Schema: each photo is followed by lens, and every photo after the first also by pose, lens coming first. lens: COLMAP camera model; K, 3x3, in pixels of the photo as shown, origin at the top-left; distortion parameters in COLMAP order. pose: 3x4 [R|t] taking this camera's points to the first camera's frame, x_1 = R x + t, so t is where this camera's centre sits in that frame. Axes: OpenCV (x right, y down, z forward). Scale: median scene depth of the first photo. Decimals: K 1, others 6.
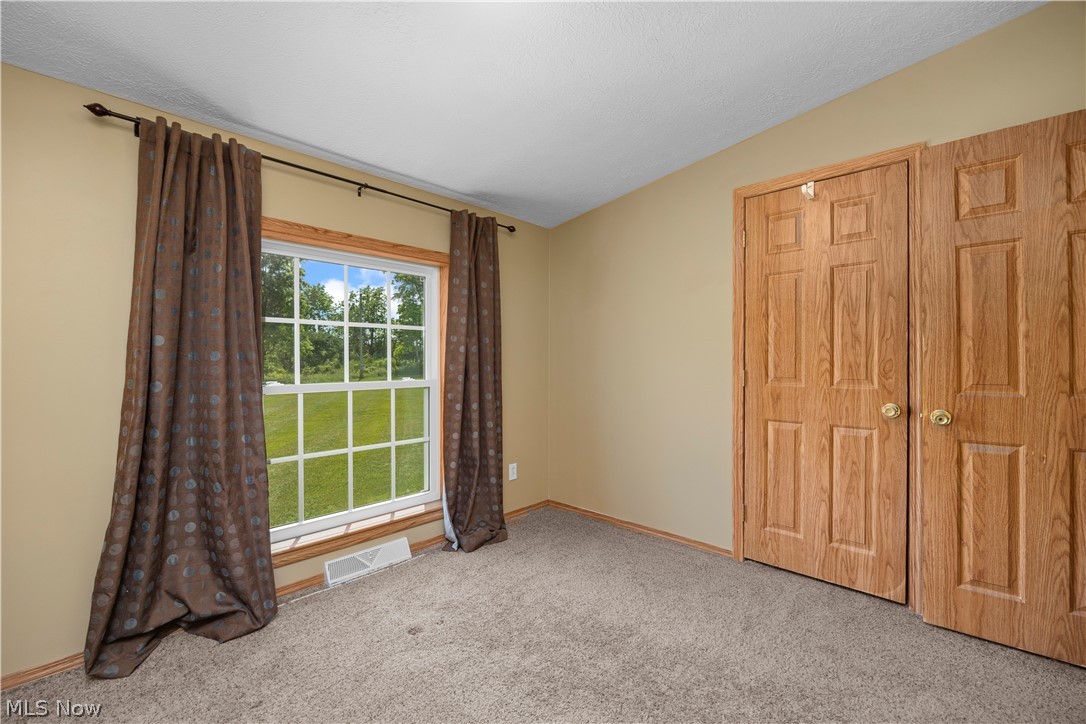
lens RADIAL K [[484.9, 0, 545.5], [0, 484.9, 362.0], [0, 0, 1]] dist [-0.002435, -0.000636]
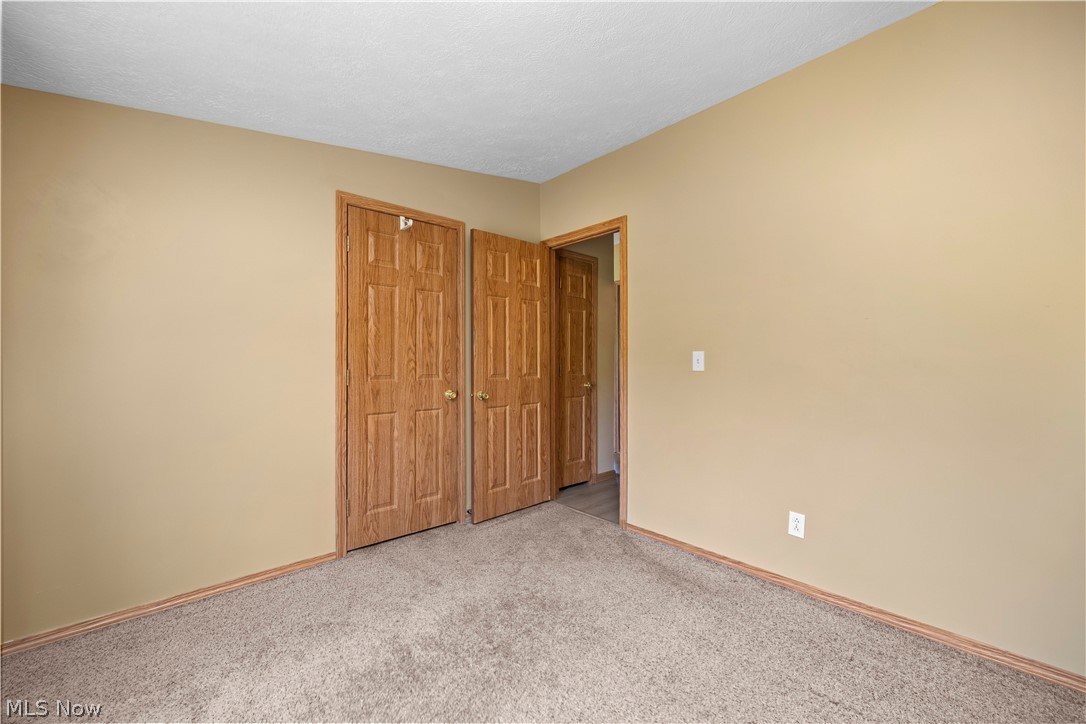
lens RADIAL K [[418.6, 0, 534.1], [0, 418.6, 355.1], [0, 0, 1]] dist [-0.005468, 0.000202]
pose [[0.073453, 0.008246, 0.997265, -0.496463], [-0.003920, 0.999960, -0.007980, -0.010224], [-0.997291, -0.003324, 0.073483, 0.590153]]
